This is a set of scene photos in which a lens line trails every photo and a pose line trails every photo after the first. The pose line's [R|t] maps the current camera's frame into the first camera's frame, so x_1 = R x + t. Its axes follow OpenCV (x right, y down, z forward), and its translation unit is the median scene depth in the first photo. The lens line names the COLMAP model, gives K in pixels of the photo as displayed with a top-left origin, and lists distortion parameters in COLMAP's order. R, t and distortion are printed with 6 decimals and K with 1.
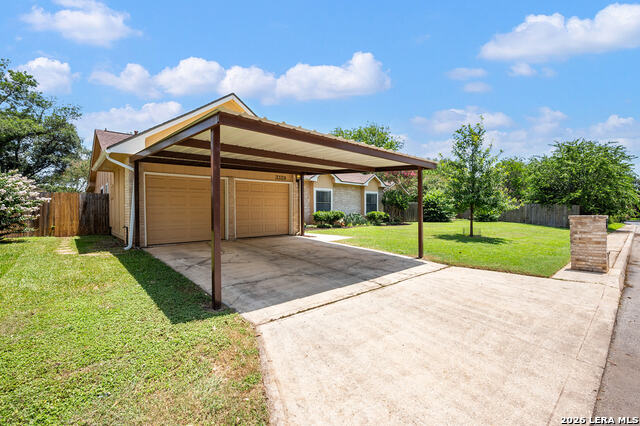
lens RADIAL K [[290.8, 0, 318.2], [0, 290.8, 210.2], [0, 0, 1]] dist [0.002385, 0.000116]
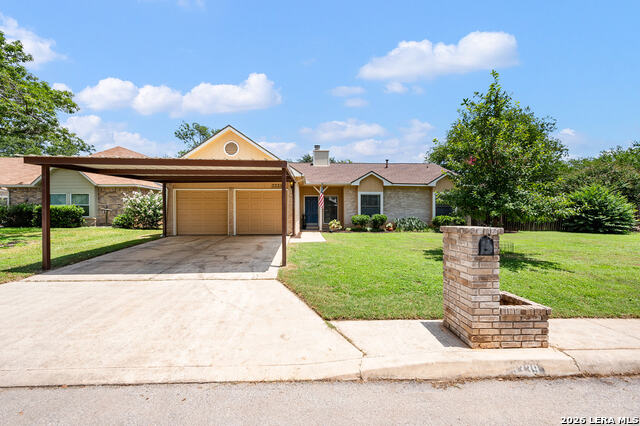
lens RADIAL K [[252.0, 0, 318.9], [0, 252.0, 214.0], [0, 0, 1]] dist [-0.001930, -0.000302]
pose [[0.764718, 0.007546, -0.644320, 0.442400], [-0.006008, 0.999971, 0.004581, -0.001901], [0.644337, 0.000368, 0.764742, 0.218195]]
